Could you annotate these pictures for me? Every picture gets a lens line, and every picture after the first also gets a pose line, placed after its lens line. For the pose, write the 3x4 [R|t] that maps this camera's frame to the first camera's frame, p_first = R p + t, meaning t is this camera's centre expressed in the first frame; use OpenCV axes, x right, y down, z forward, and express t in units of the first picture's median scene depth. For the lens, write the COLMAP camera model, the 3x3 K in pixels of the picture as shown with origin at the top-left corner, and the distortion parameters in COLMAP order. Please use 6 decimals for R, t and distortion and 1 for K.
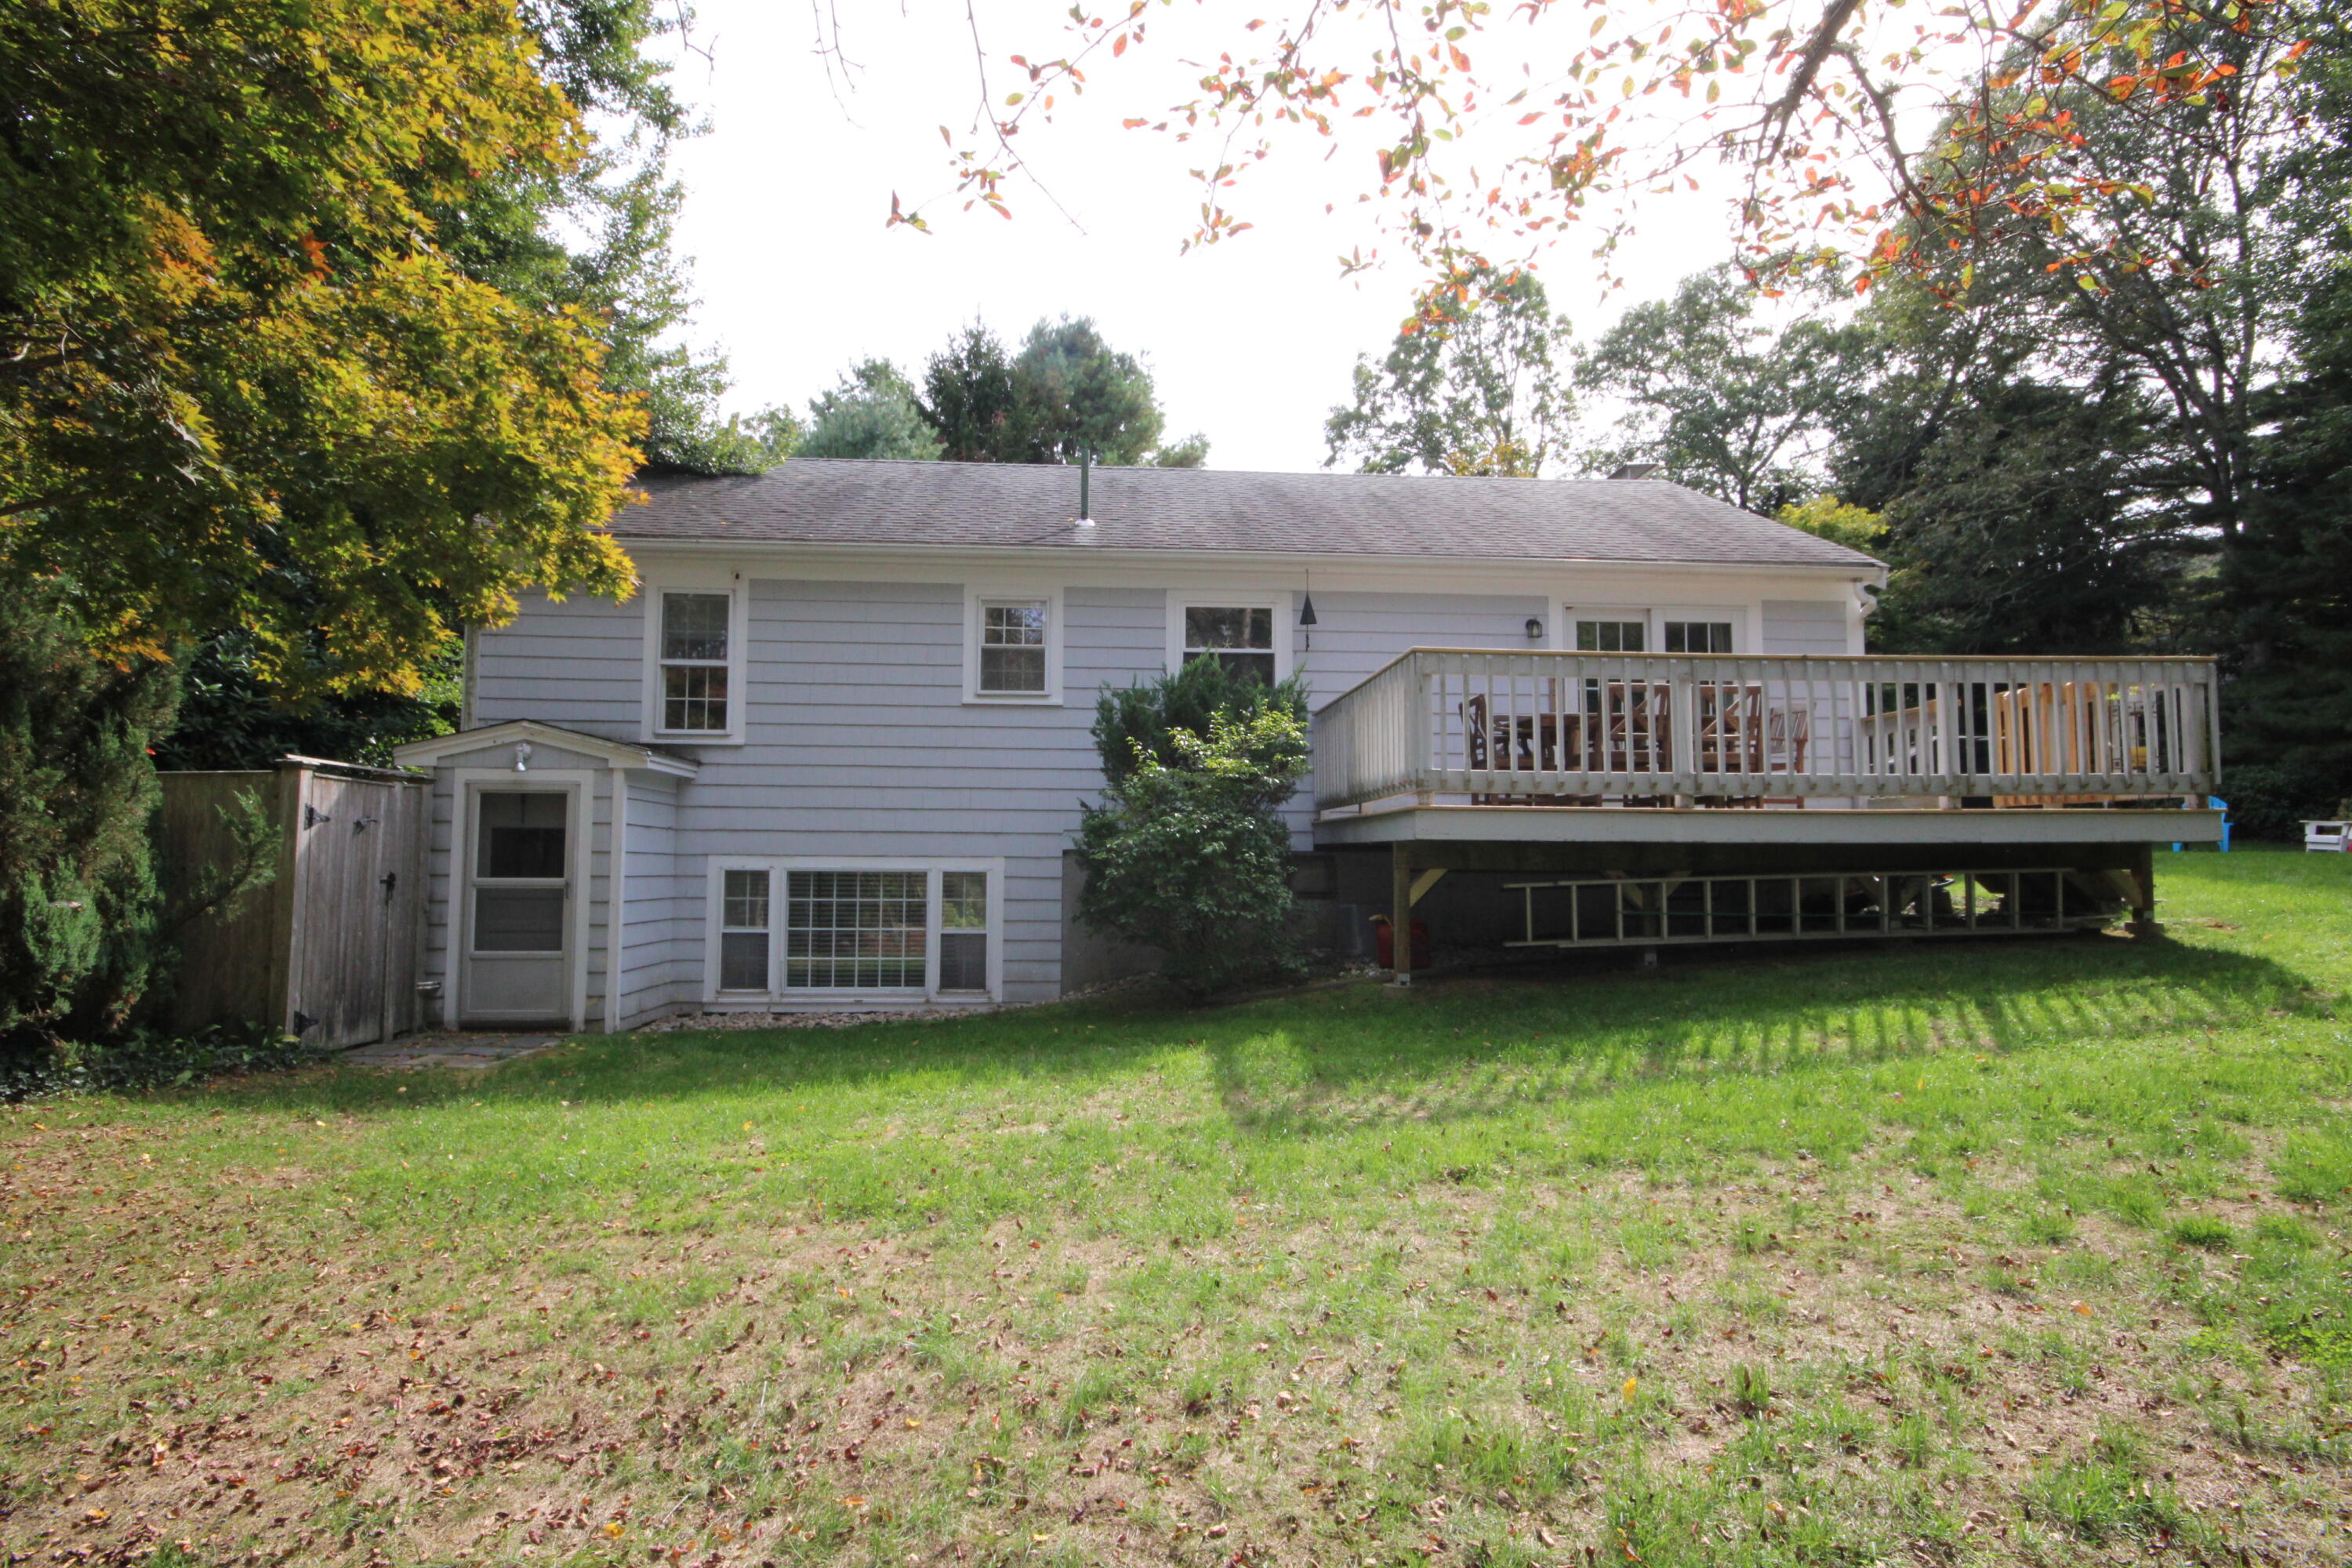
lens RADIAL K [[1218.7, 0, 1176.0], [0, 1218.7, 784.0], [0, 0, 1]] dist [0.000327, 0.000169]
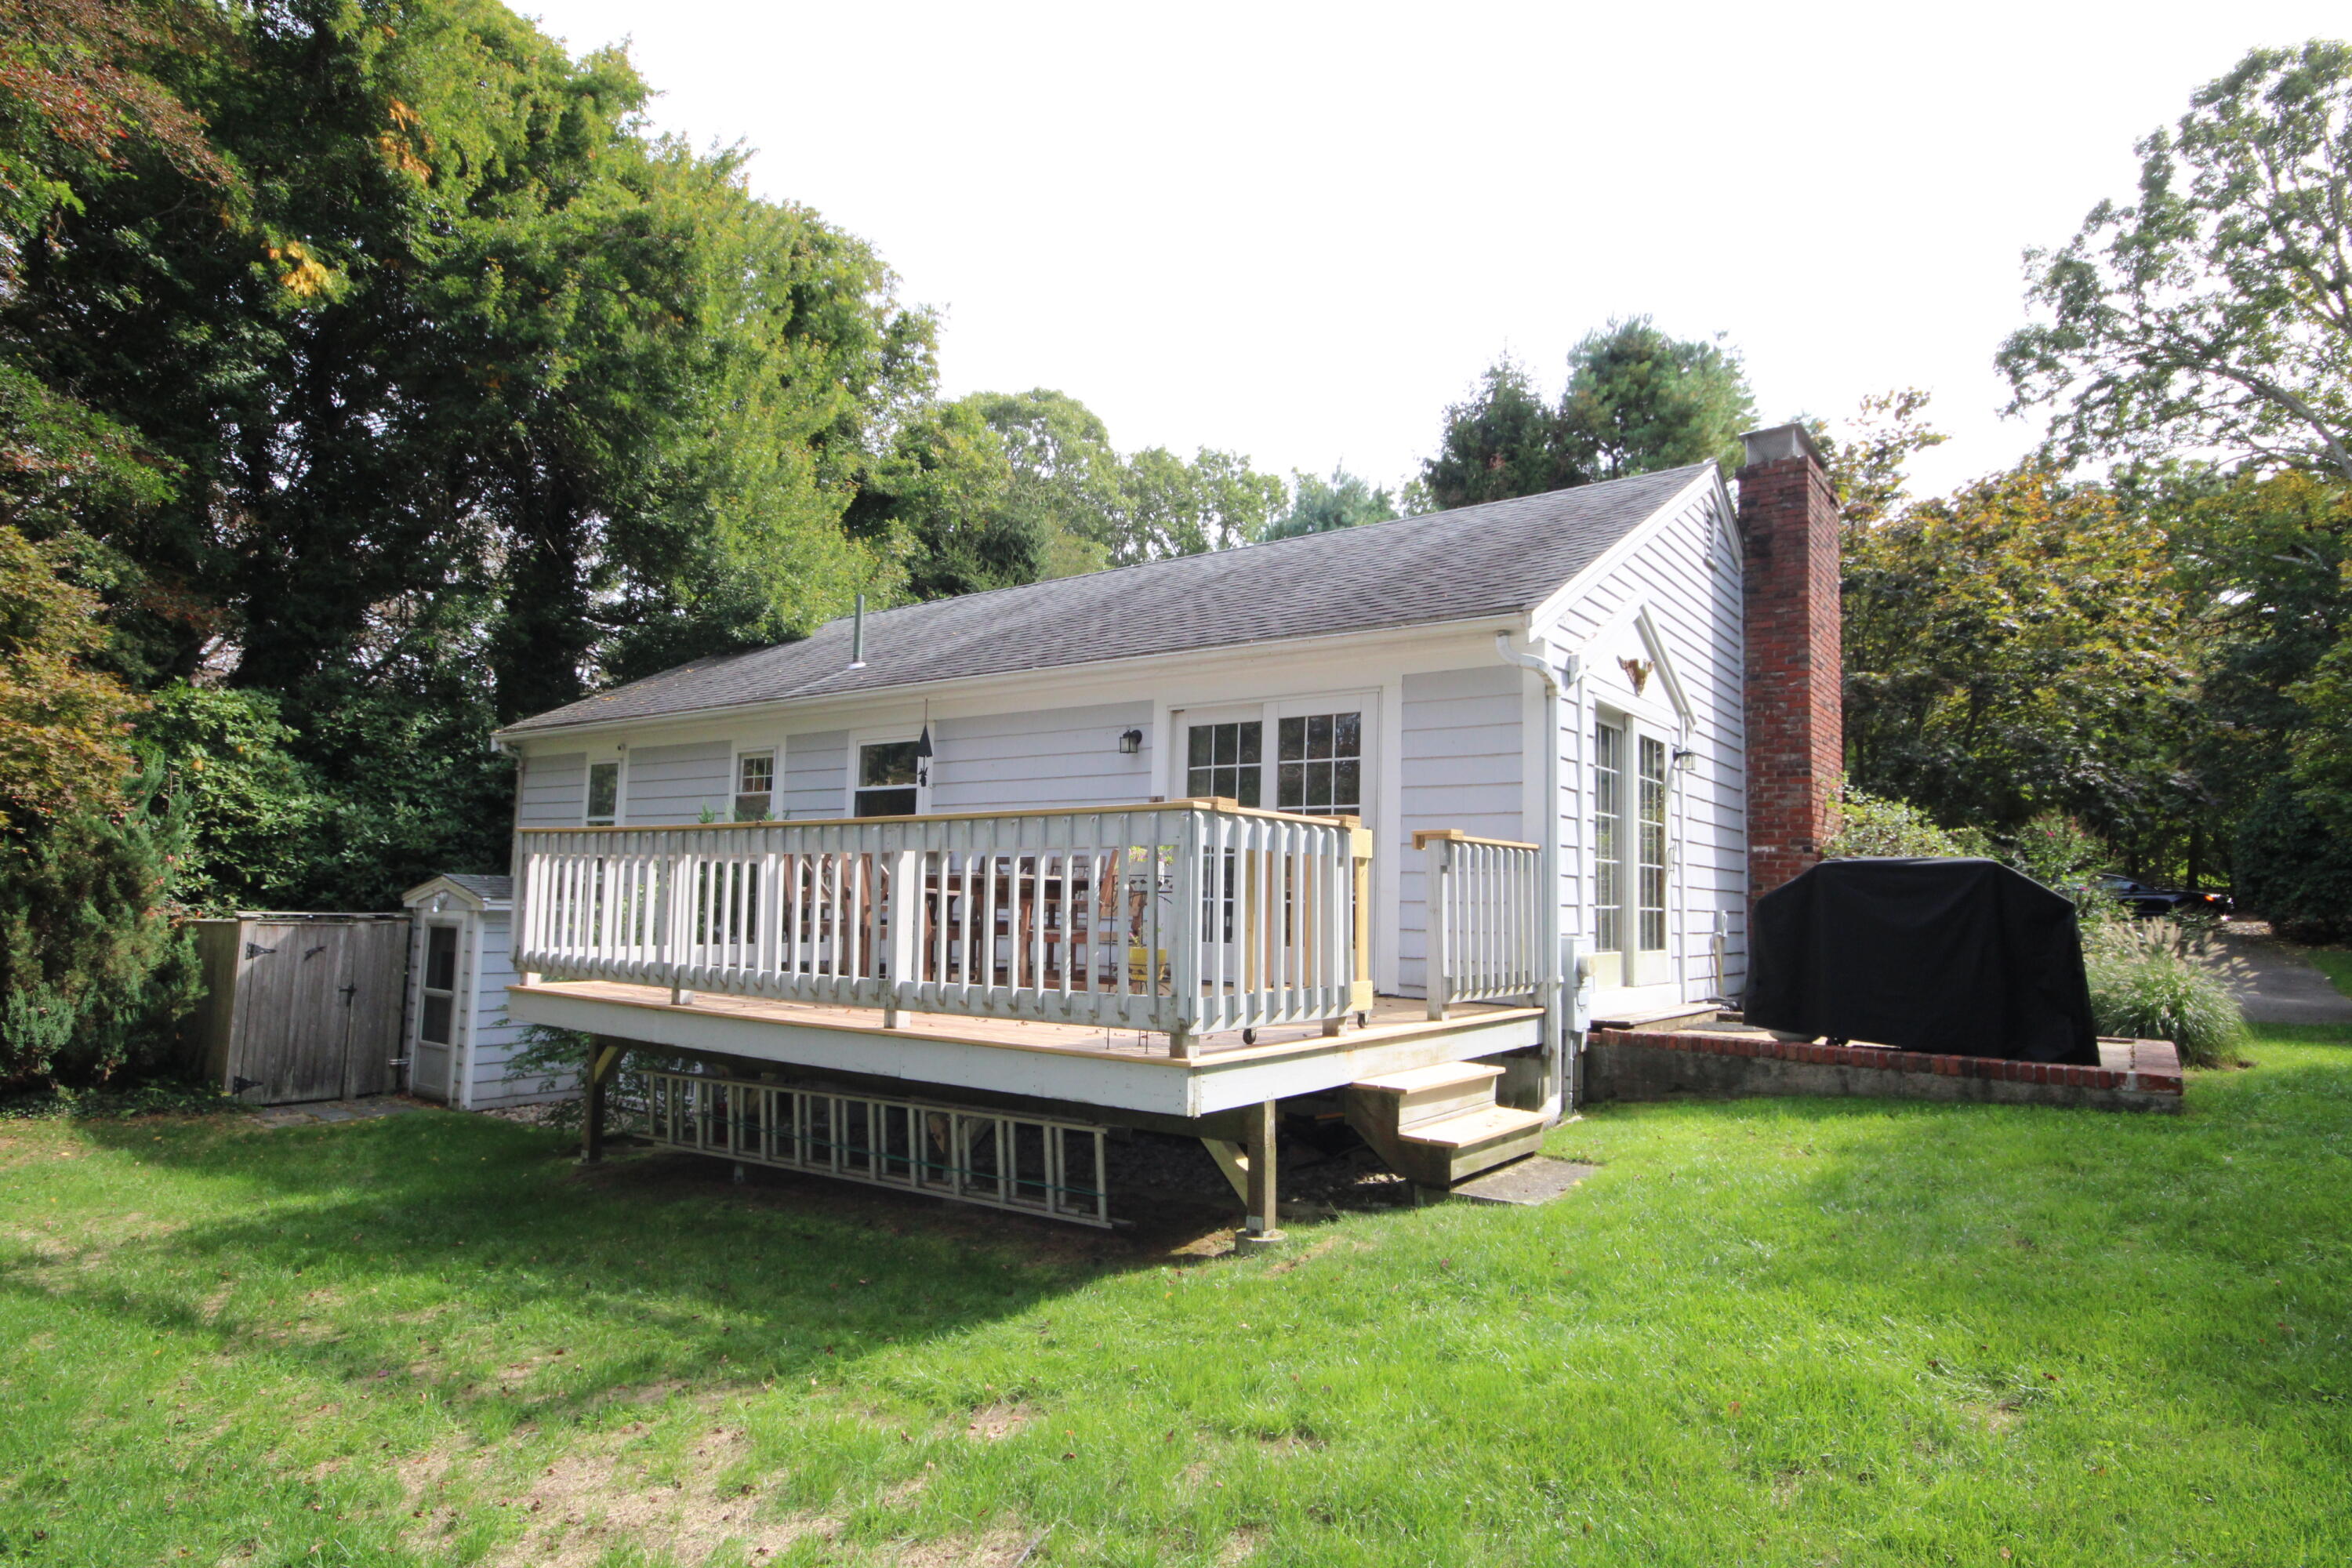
lens RADIAL K [[1283.9, 0, 1176.0], [0, 1283.9, 784.0], [0, 0, 1]] dist [-0.000870, -0.000073]
pose [[0.763314, -0.047968, -0.644245, 1.061186], [0.023447, 0.998640, -0.046576, -0.069072], [0.645602, 0.020446, 0.763400, 0.427620]]
